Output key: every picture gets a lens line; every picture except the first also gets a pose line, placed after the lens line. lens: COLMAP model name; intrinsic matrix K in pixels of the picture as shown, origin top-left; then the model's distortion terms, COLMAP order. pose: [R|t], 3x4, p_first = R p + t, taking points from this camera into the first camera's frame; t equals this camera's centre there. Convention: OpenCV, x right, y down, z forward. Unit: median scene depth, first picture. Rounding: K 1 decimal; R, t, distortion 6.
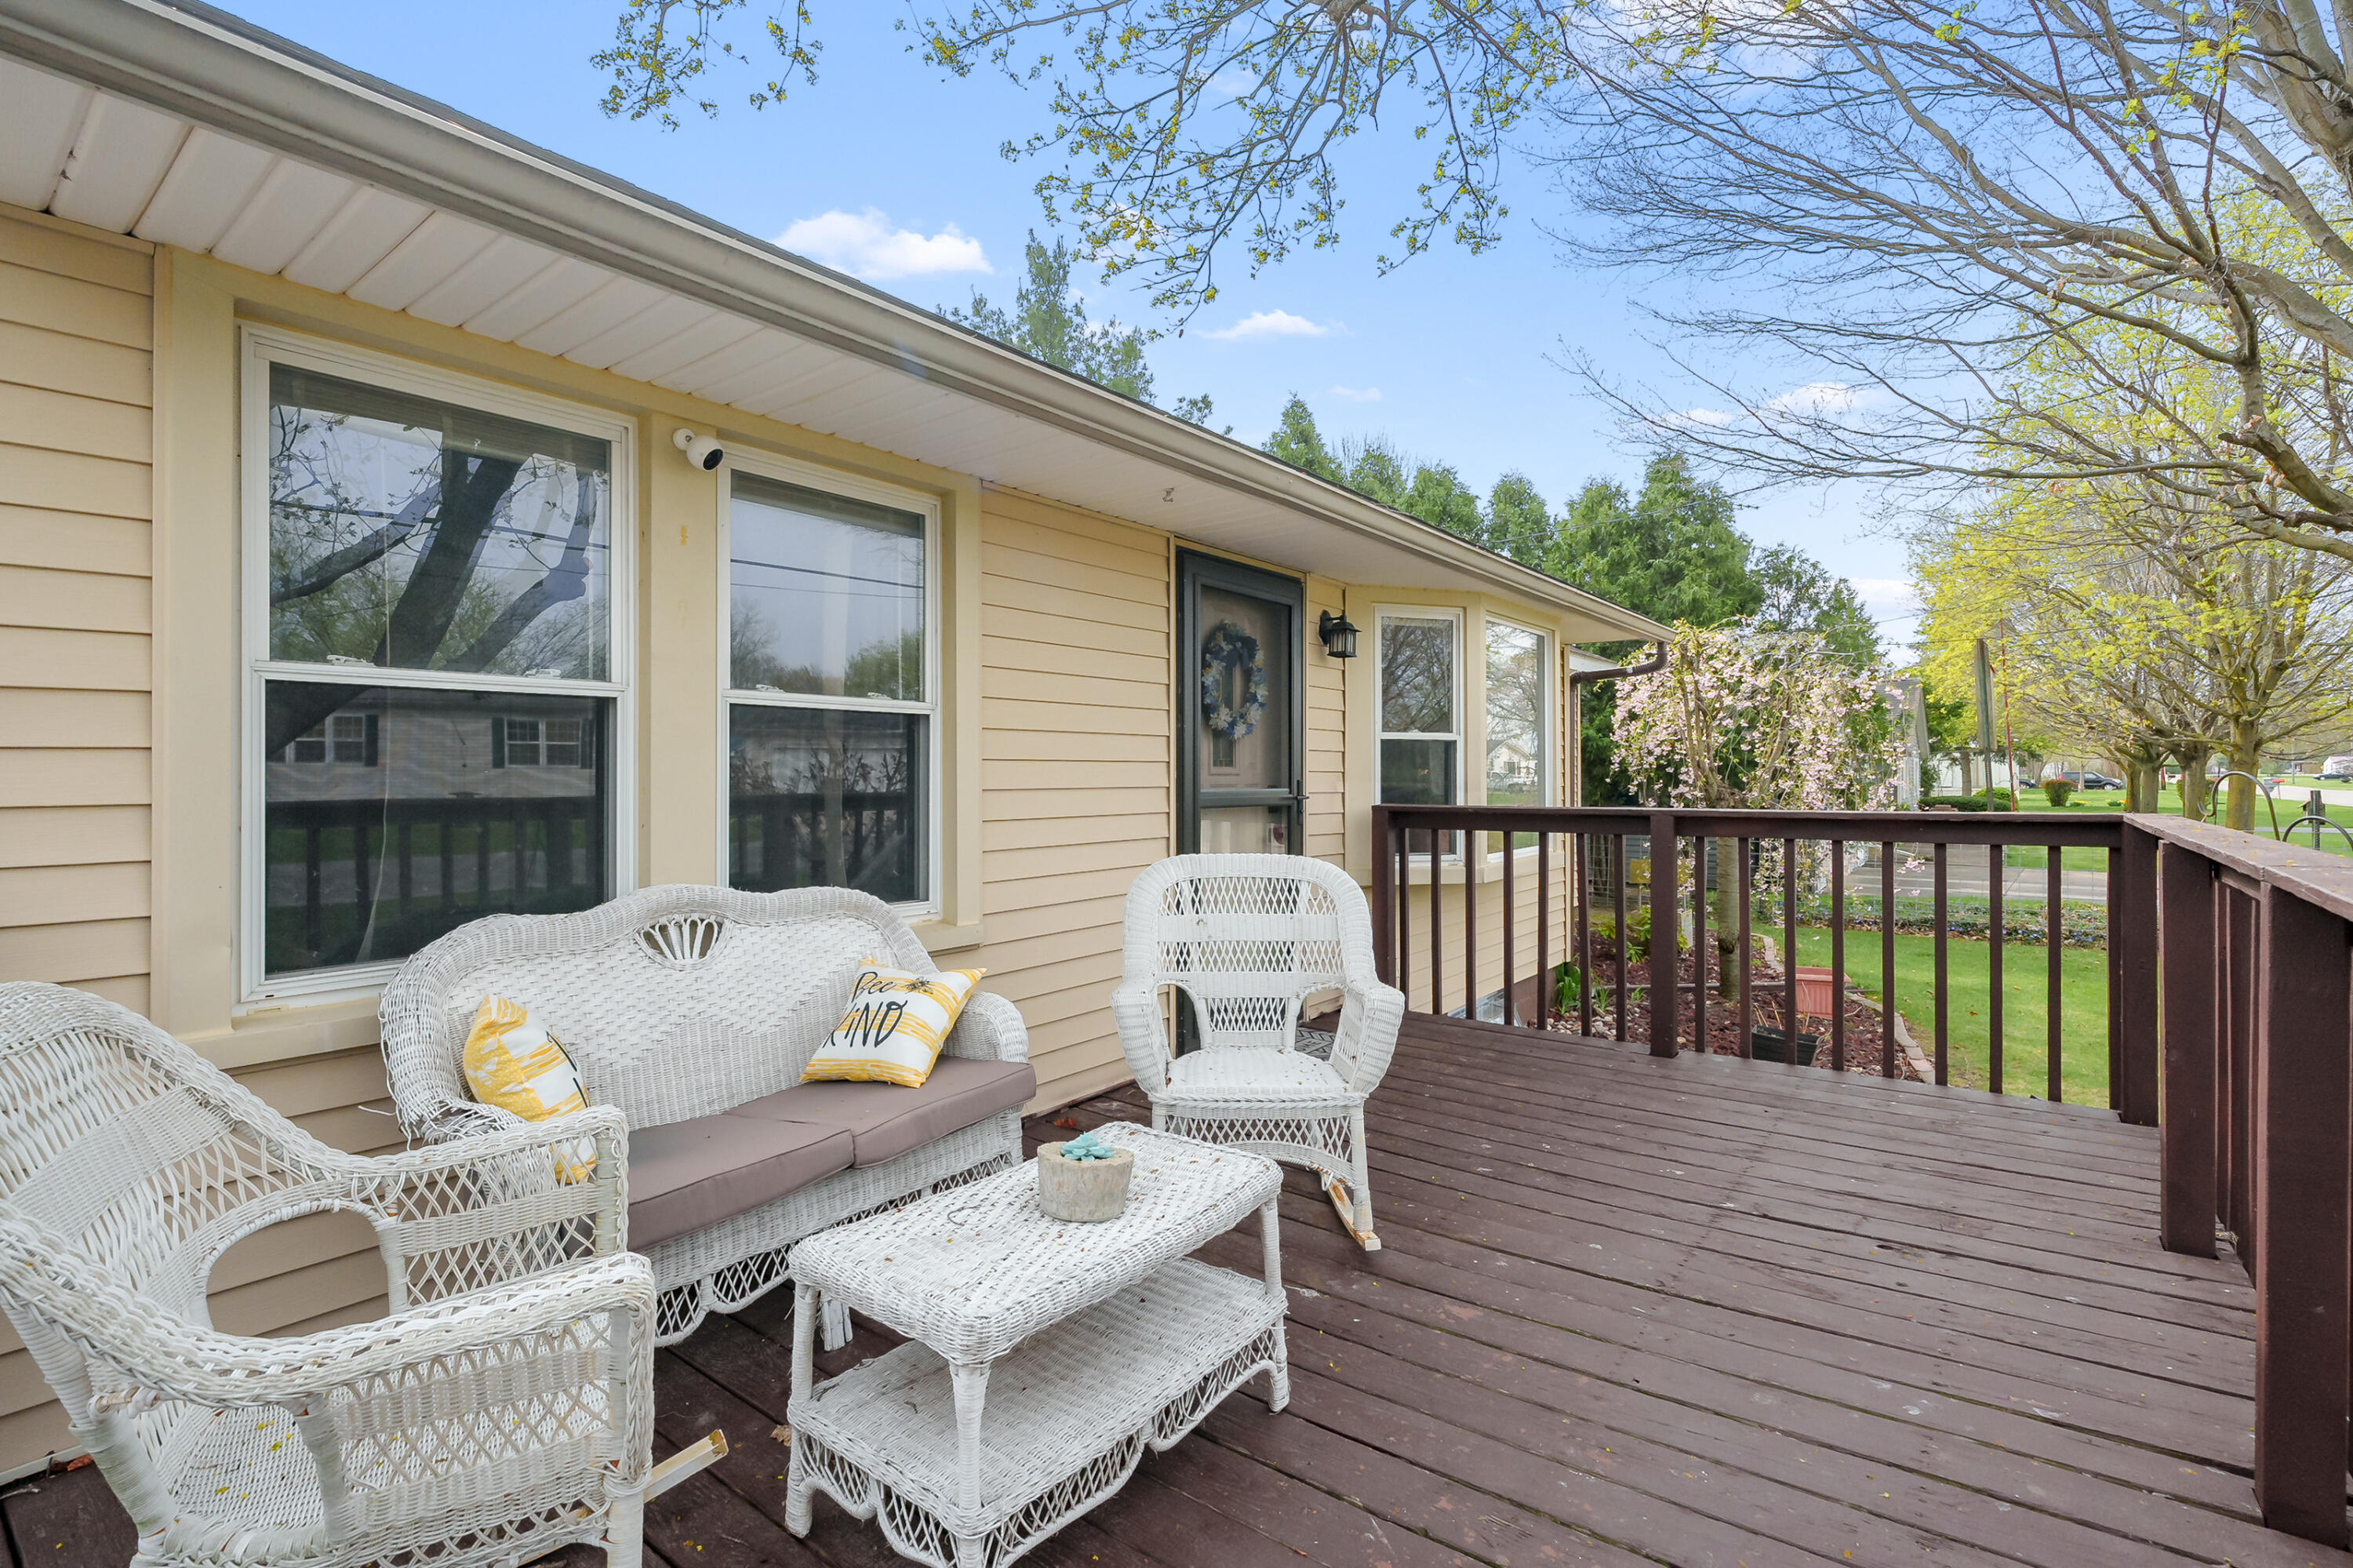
lens RADIAL K [[1090.8, 0, 1176.5], [0, 1090.8, 784.0], [0, 0, 1]] dist [0.000245, -0.000064]
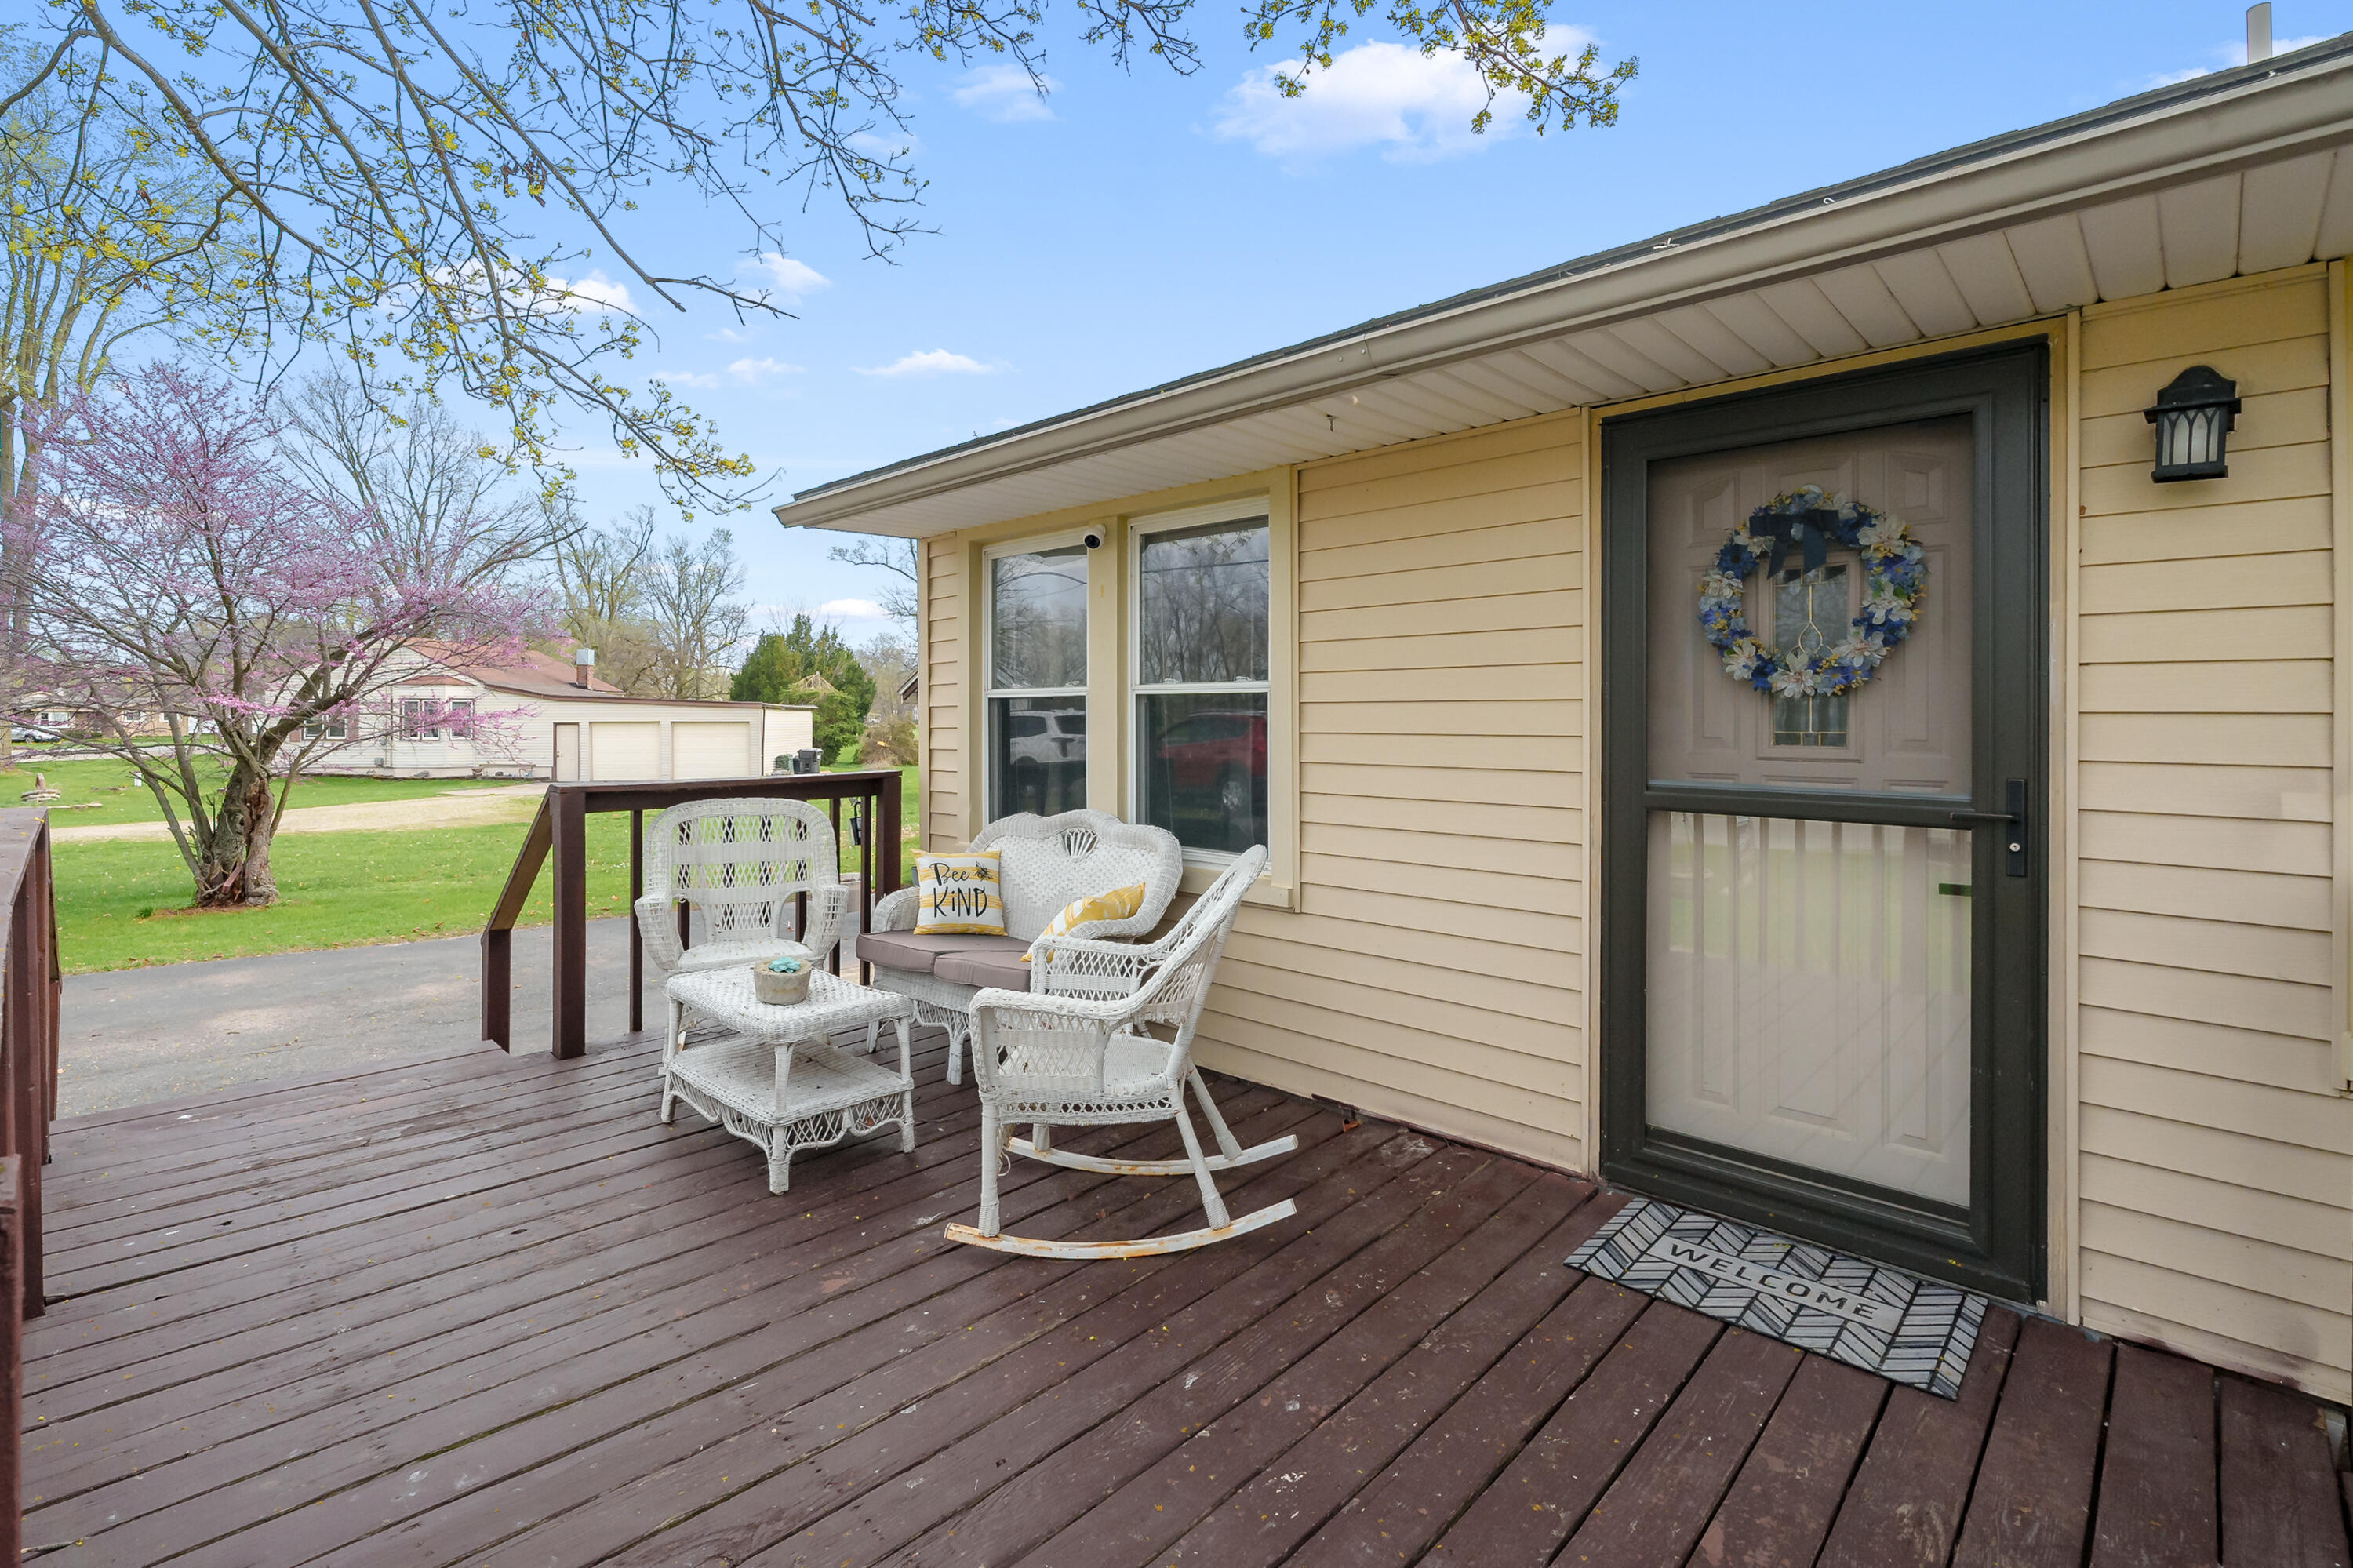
lens RADIAL K [[1087.0, 0, 1165.4], [0, 1087.0, 718.2], [0, 0, 1]] dist [0.000696, 0.000223]
pose [[-0.114628, 0.004512, -0.993398, 0.924181], [-0.007693, 0.999956, 0.005430, -0.043395], [0.993379, 0.008264, -0.114588, 1.056497]]
